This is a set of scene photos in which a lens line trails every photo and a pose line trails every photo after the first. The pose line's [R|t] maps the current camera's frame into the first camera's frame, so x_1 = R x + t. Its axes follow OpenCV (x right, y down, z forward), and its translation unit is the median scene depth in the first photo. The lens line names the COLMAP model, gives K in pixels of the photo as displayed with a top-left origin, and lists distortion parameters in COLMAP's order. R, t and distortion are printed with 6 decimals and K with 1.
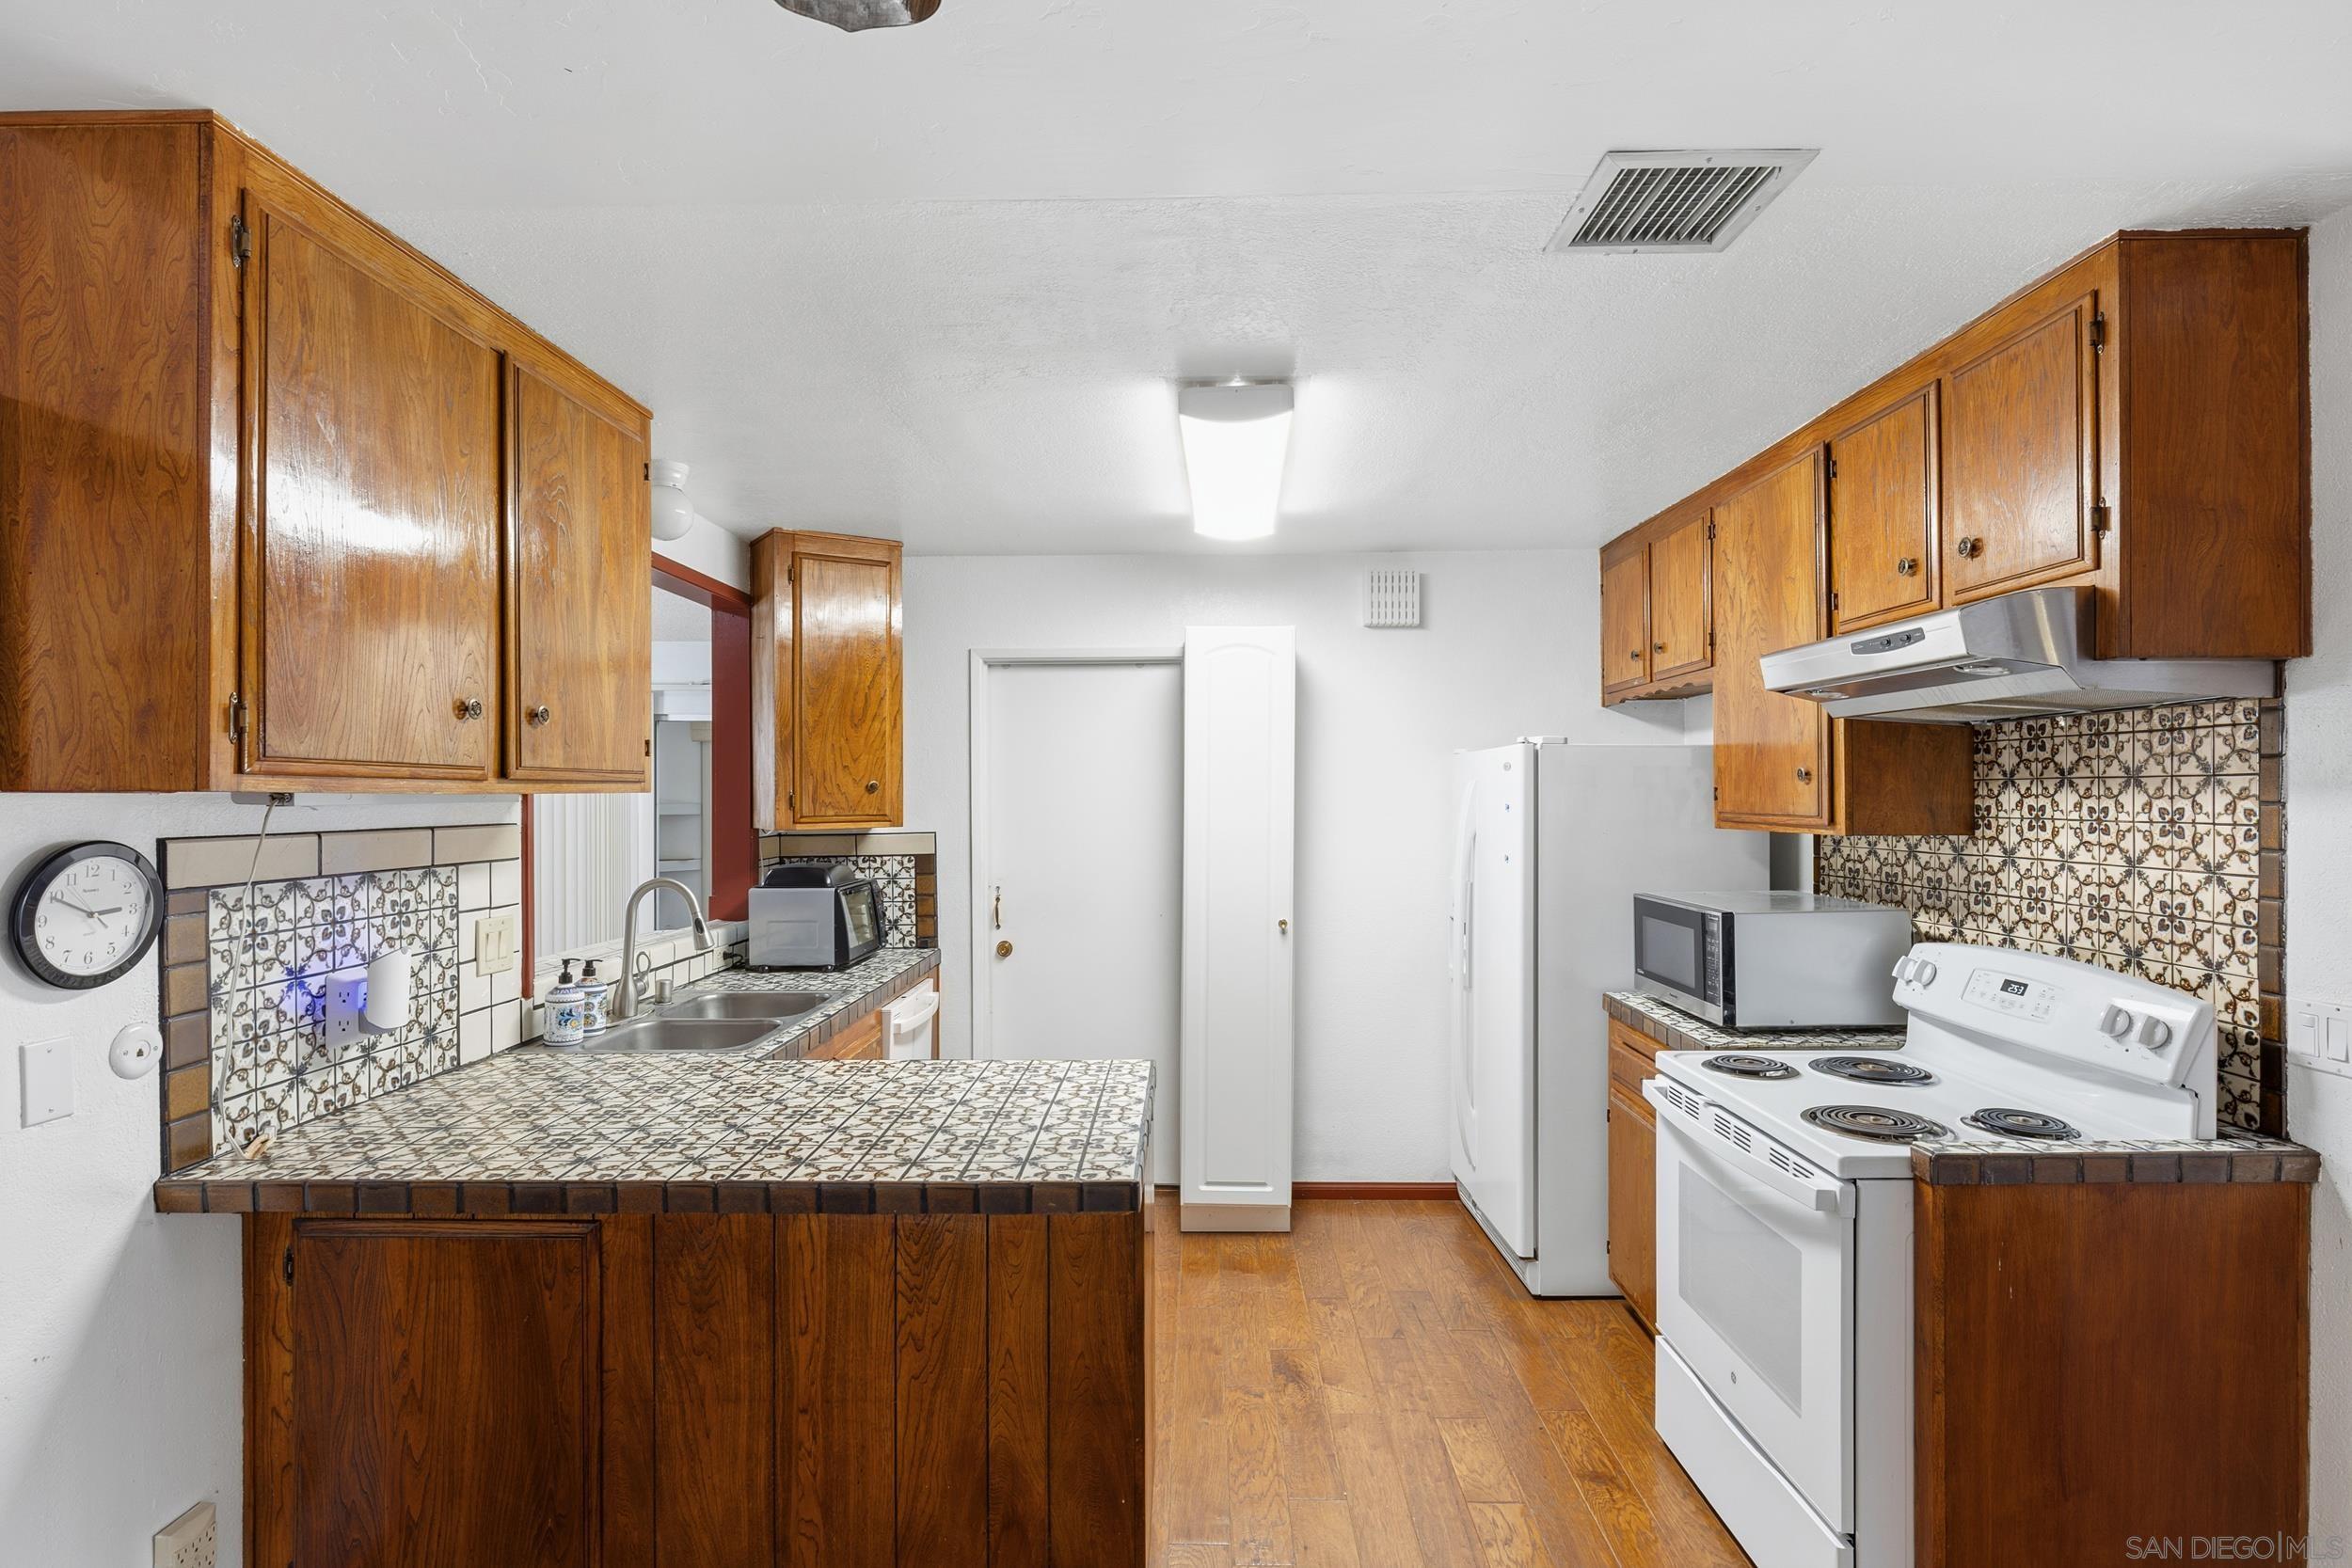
lens RADIAL K [[1137.2, 0, 1171.5], [0, 1137.2, 794.0], [0, 0, 1]] dist [-0.004160, 0.000437]
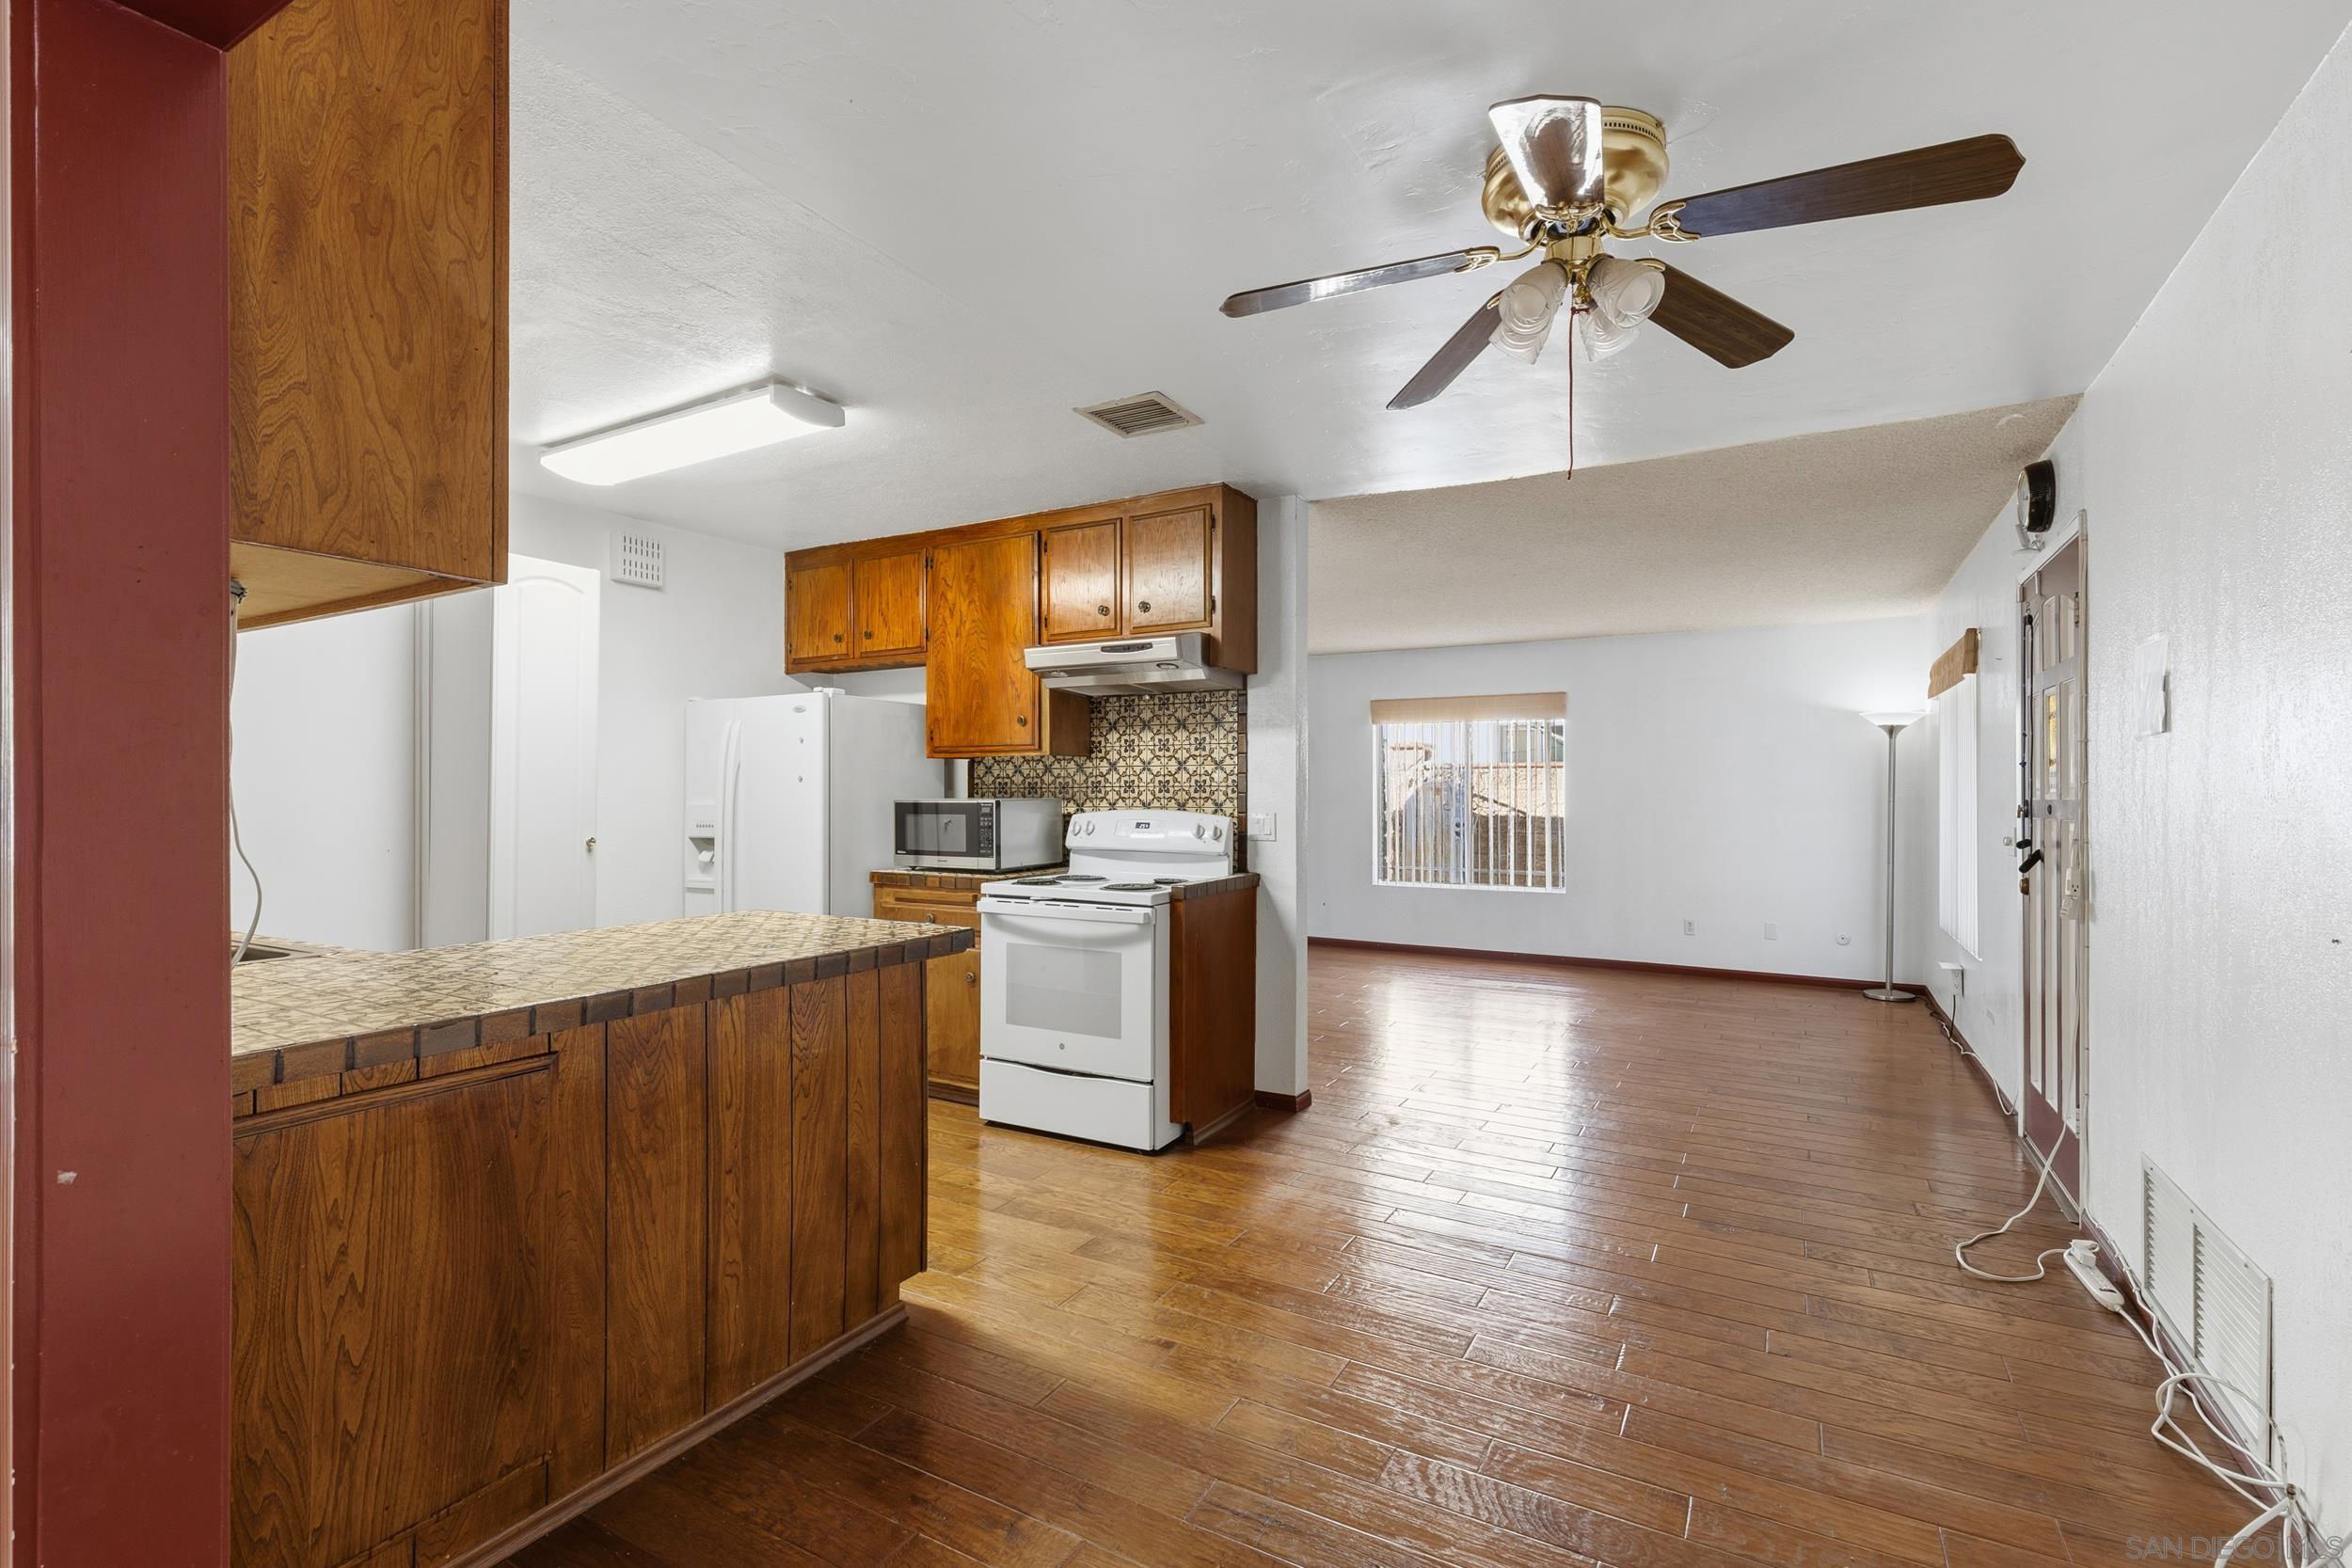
lens RADIAL K [[1062.7, 0, 1178.6], [0, 1062.7, 787.2], [0, 0, 1]] dist [0.001887, -0.000344]
pose [[0.478962, 0.008220, 0.877797, -1.088645], [-0.002602, 0.999965, -0.007945, 0.141844], [-0.877832, 0.001521, 0.478967, 0.037863]]
